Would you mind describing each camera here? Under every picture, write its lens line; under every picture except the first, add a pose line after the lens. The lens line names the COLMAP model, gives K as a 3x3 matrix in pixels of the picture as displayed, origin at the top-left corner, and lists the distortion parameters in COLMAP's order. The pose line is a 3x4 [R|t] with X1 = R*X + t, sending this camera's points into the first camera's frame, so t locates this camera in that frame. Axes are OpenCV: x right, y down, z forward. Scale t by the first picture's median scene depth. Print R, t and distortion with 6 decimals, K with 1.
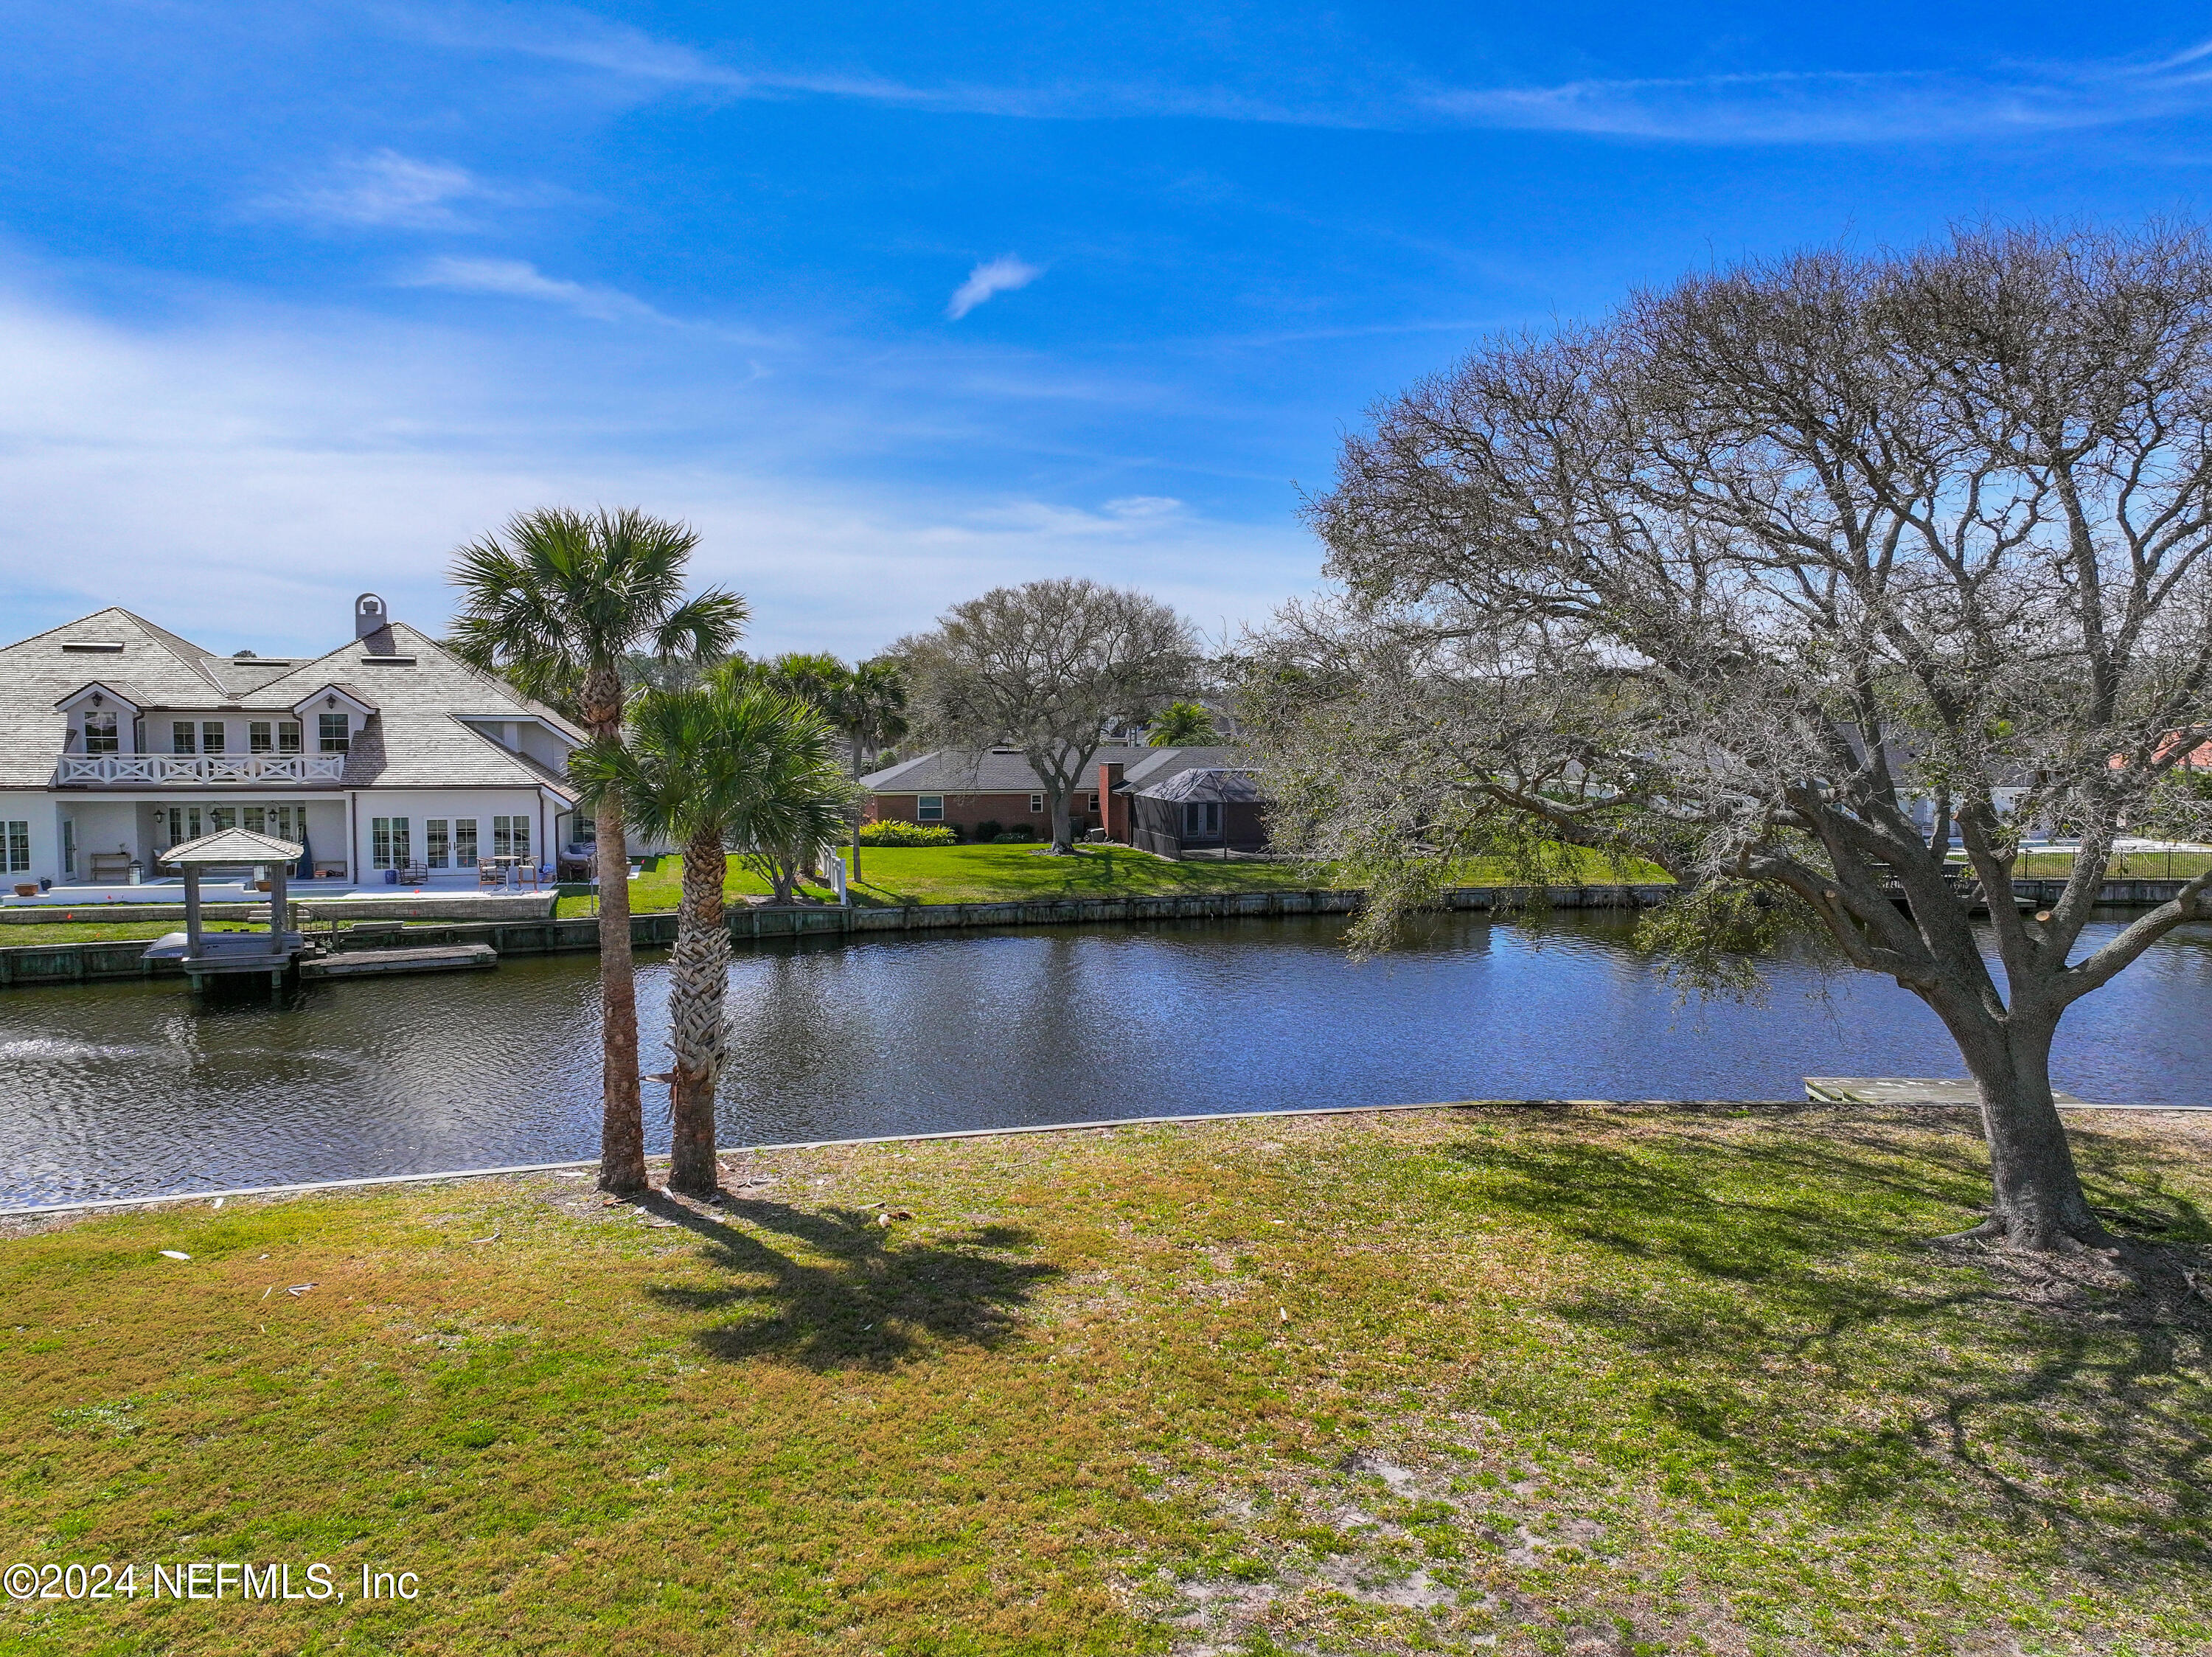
lens RADIAL K [[1665.6, 0, 1106.0], [0, 1665.6, 828.5], [0, 0, 1]] dist [-0.018115, 0.046771]
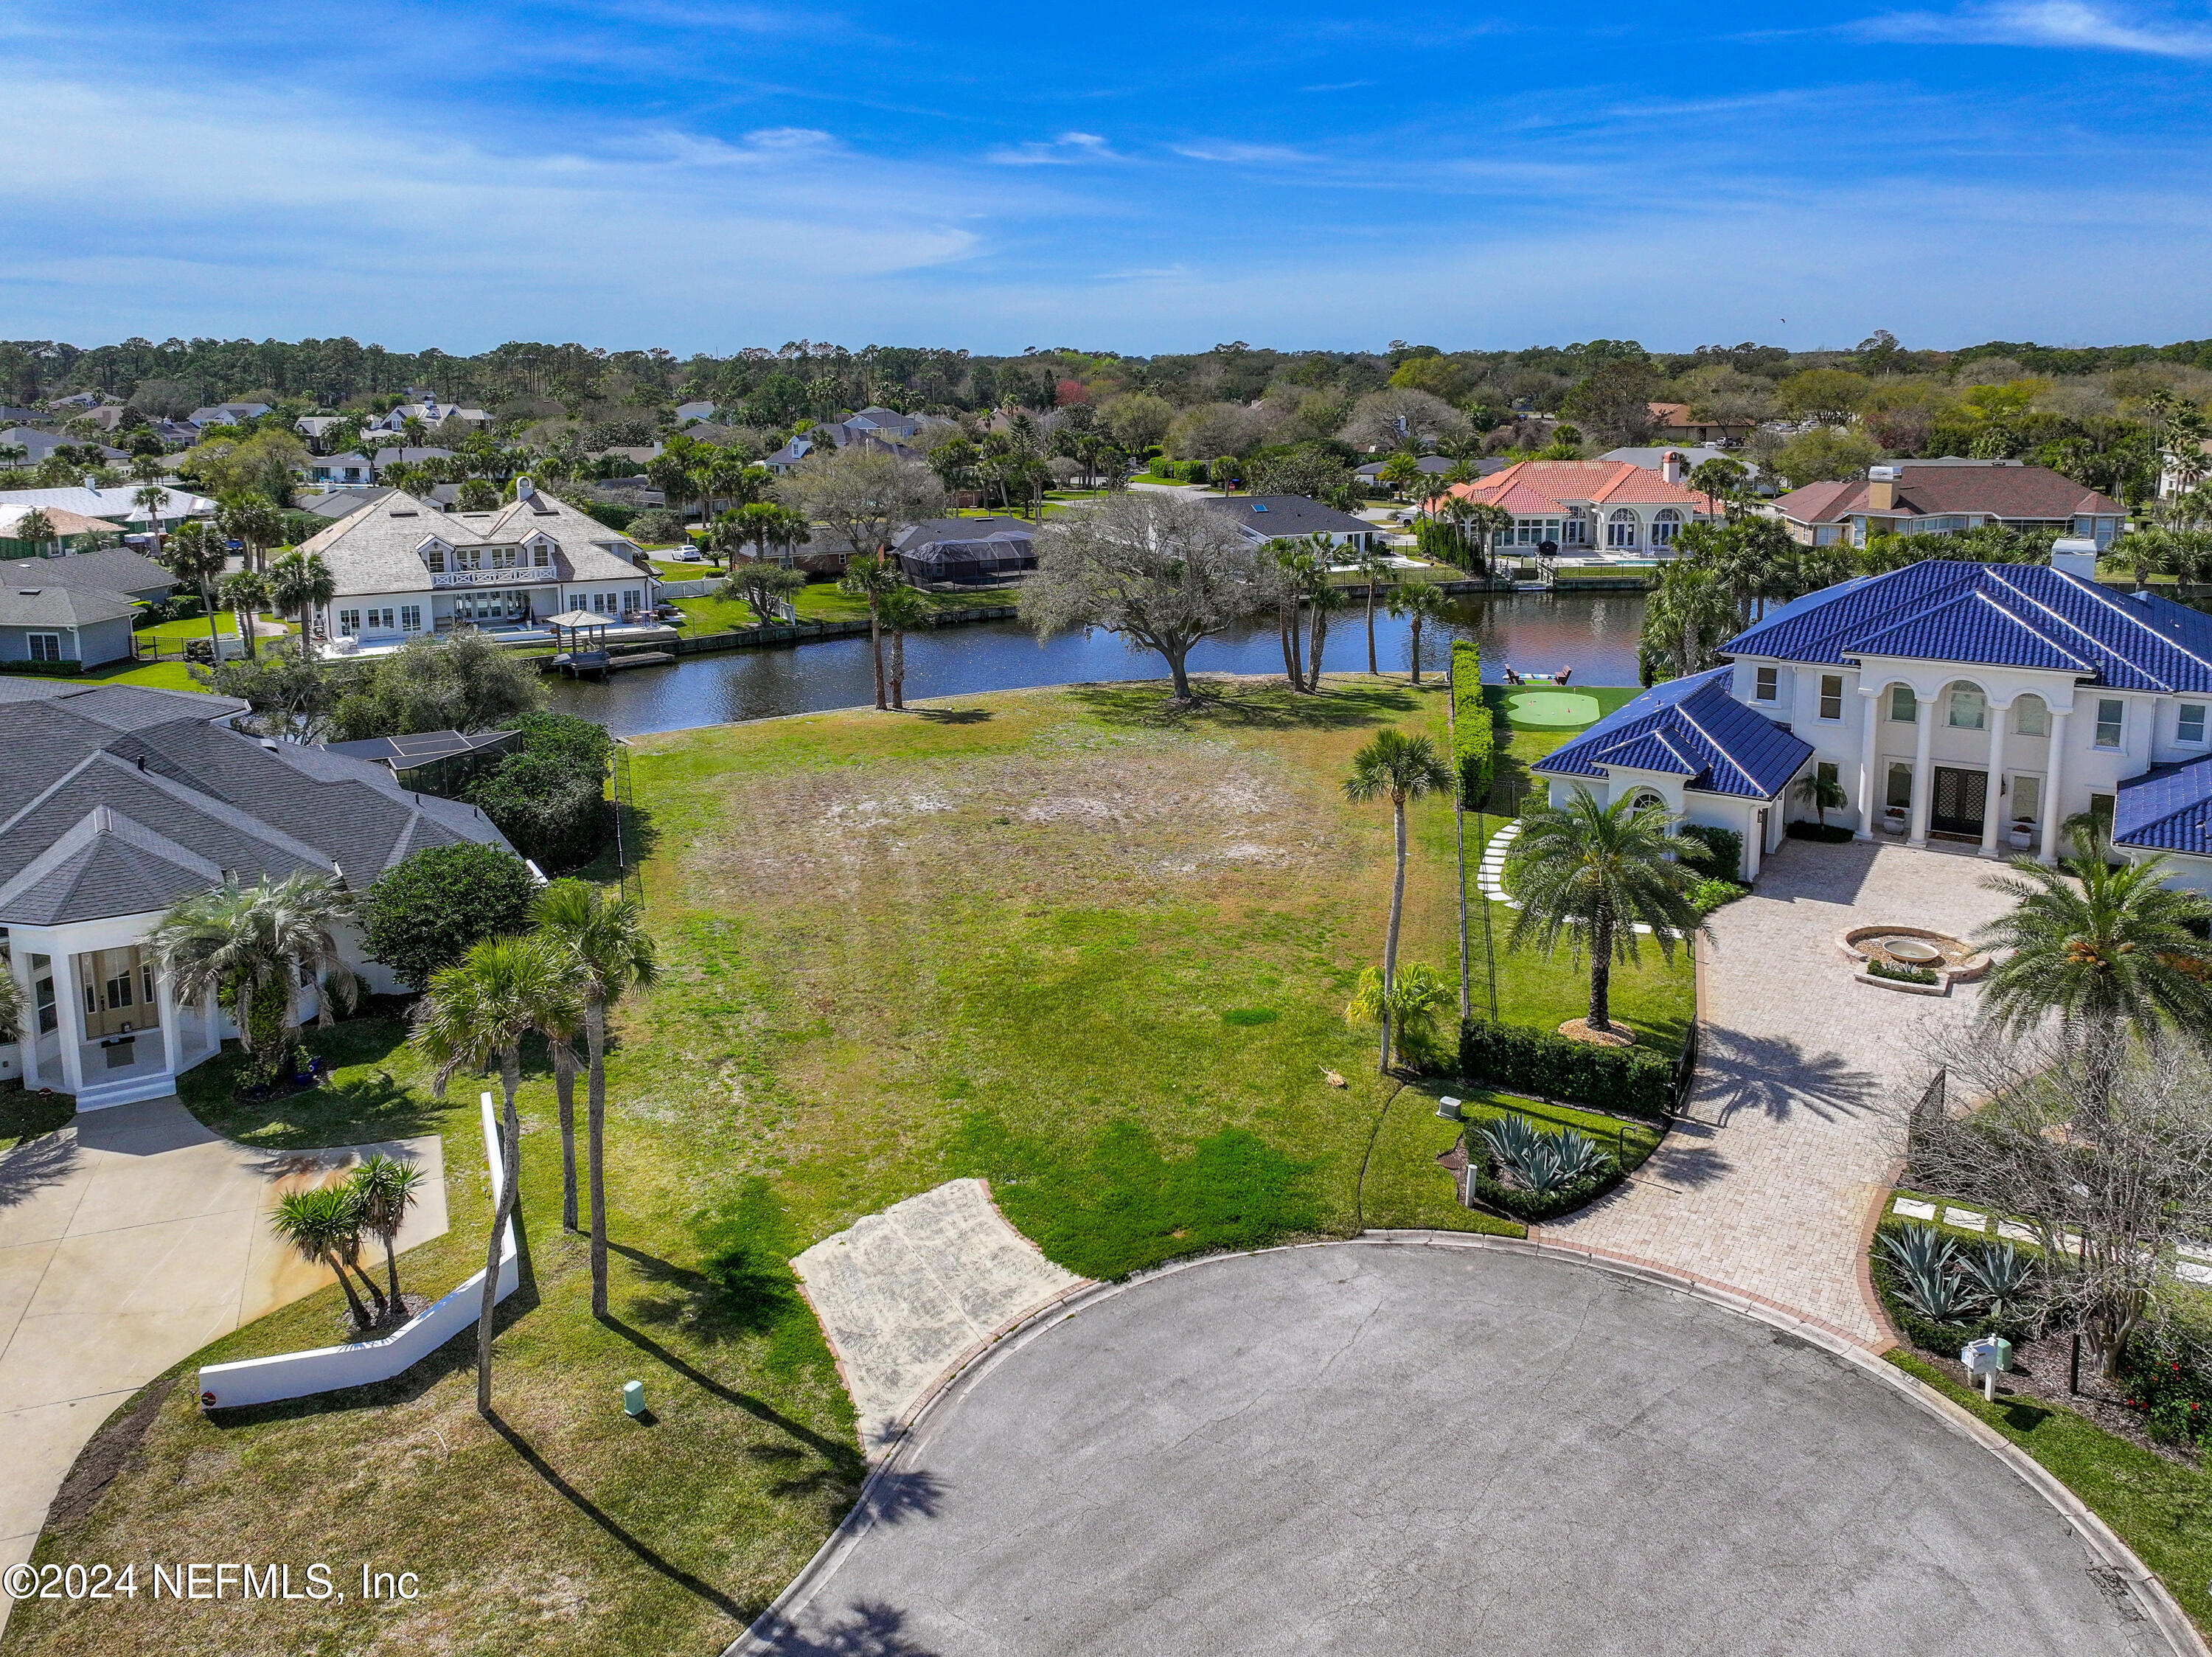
lens RADIAL K [[1665.6, 0, 1106.0], [0, 1665.6, 828.5], [0, 0, 1]] dist [-0.018115, 0.046771]
pose [[0.973625, -0.070089, 0.217124, -0.252101], [0.024337, 0.978120, 0.206612, -0.135317], [-0.226854, -0.195878, 0.954028, -1.231467]]
